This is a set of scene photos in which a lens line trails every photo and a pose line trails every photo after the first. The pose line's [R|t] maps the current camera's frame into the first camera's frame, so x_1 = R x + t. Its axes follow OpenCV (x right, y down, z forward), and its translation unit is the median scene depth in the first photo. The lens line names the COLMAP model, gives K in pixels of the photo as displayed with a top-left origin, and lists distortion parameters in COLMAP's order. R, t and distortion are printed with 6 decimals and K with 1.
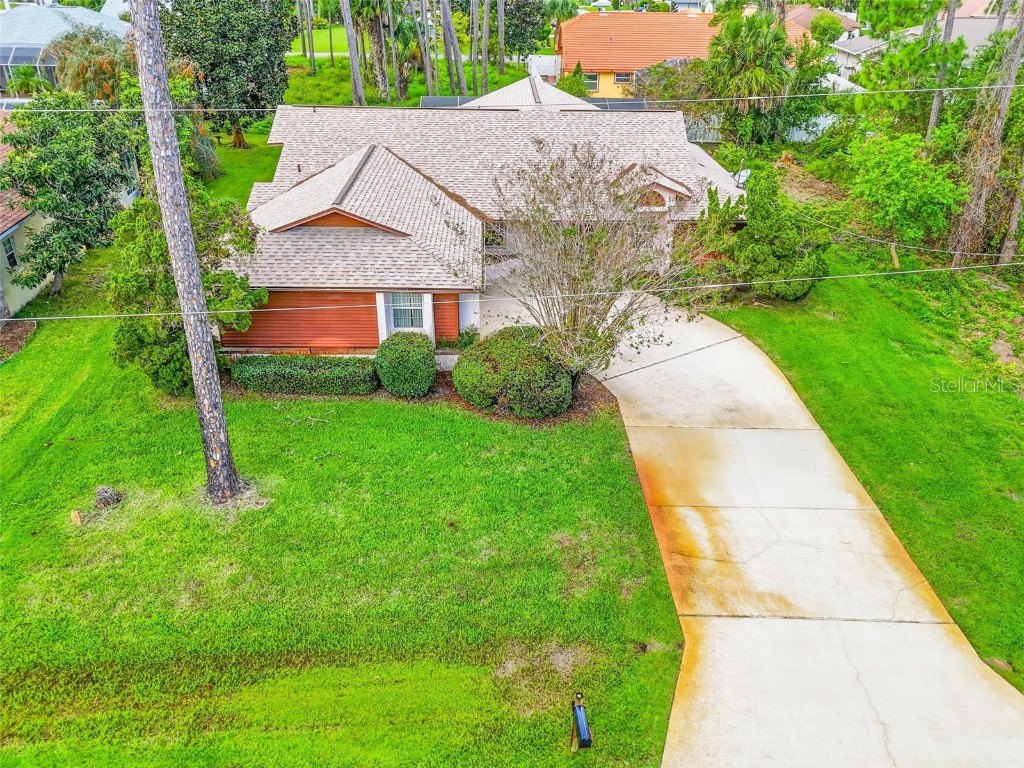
lens RADIAL K [[753.6, 0, 513.6], [0, 753.6, 384.6], [0, 0, 1]] dist [0.071991, -0.066719]
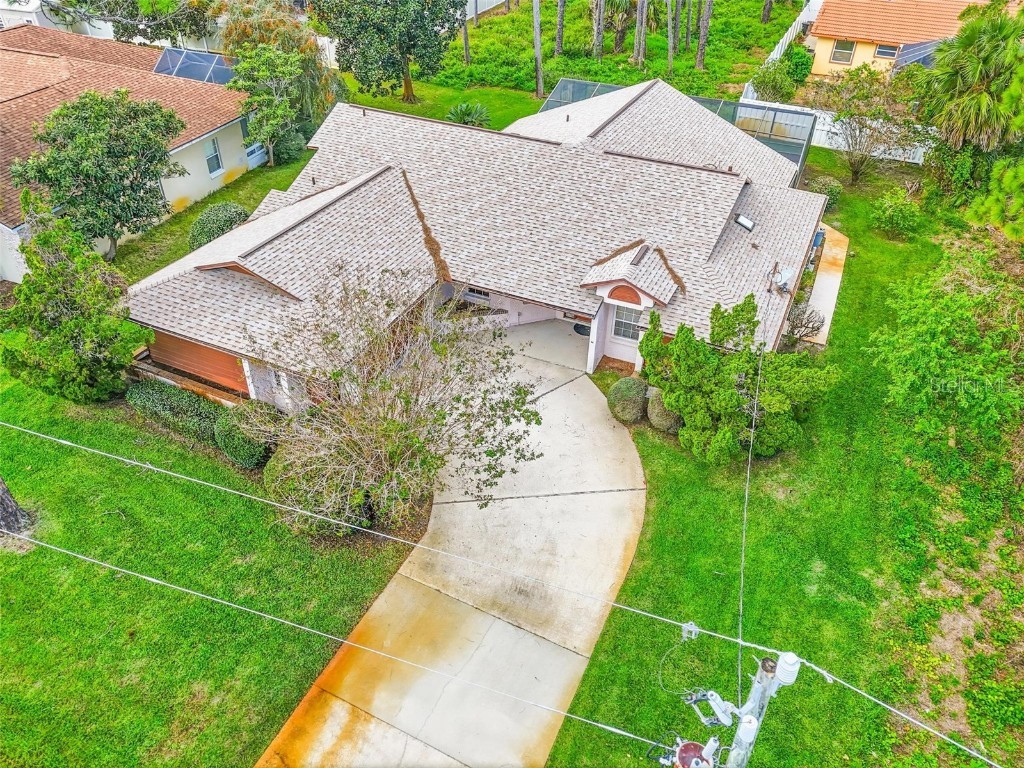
lens RADIAL K [[753.6, 0, 513.6], [0, 753.6, 384.6], [0, 0, 1]] dist [0.071991, -0.066719]
pose [[0.892954, 0.274311, -0.356913, 0.398819], [-0.223143, 0.958345, 0.178274, -0.267834], [0.390948, -0.079548, 0.916969, 0.153460]]
